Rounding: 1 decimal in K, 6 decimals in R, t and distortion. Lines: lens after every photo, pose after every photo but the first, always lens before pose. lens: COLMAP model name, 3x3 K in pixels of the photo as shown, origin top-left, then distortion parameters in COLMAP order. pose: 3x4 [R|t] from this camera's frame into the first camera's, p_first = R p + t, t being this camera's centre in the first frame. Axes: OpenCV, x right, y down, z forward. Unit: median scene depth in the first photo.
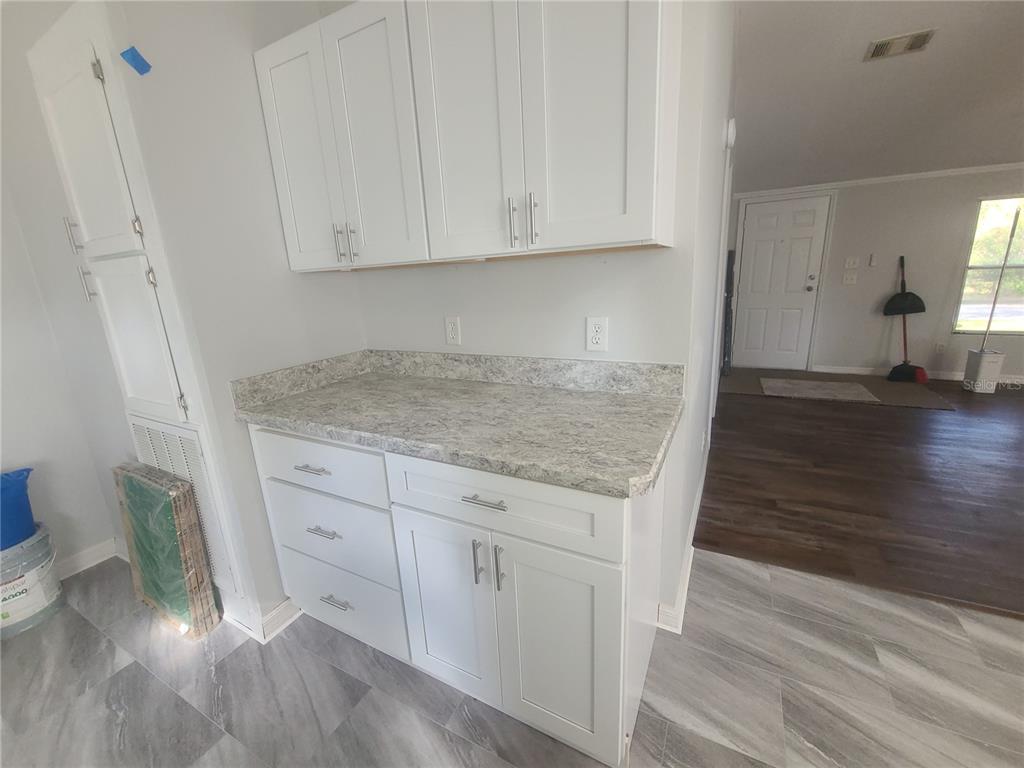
lens RADIAL K [[420.0, 0, 508.0], [0, 420.0, 383.8], [0, 0, 1]] dist [-0.002374, -0.001659]
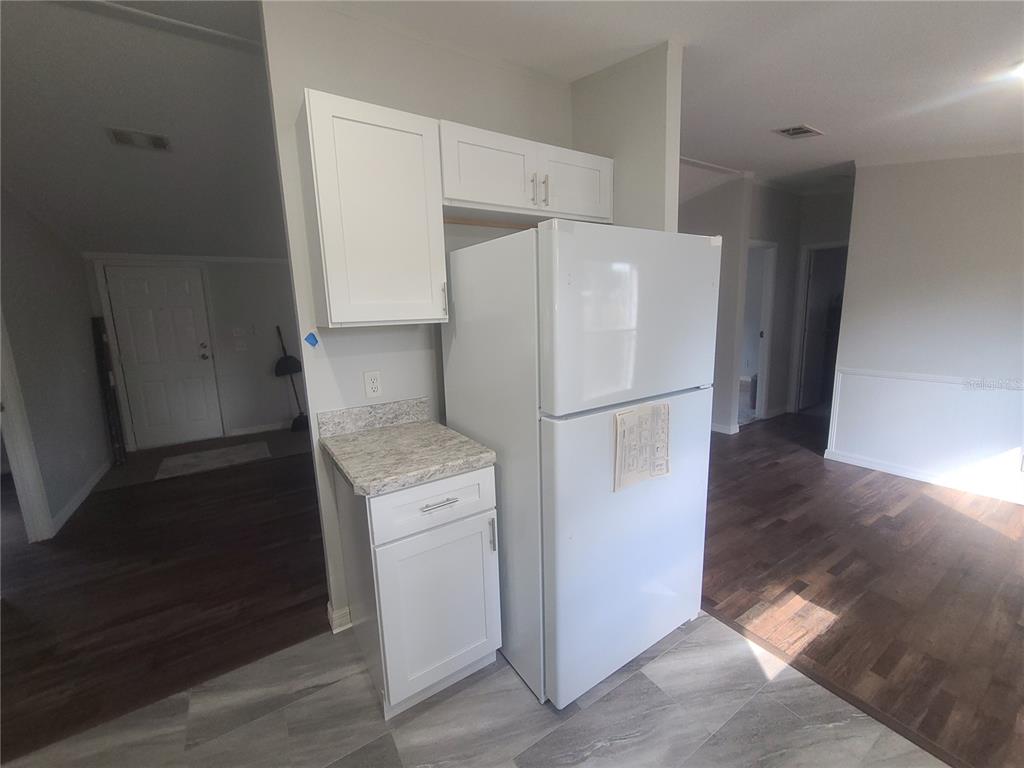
lens RADIAL K [[420.0, 0, 508.7], [0, 420.0, 386.6], [0, 0, 1]] dist [-0.002374, -0.001659]
pose [[0.487984, -0.120033, 0.864560, 0.247400], [0.223643, 0.974629, 0.009084, -0.007395], [-0.843715, 0.188920, 0.502448, -0.113969]]
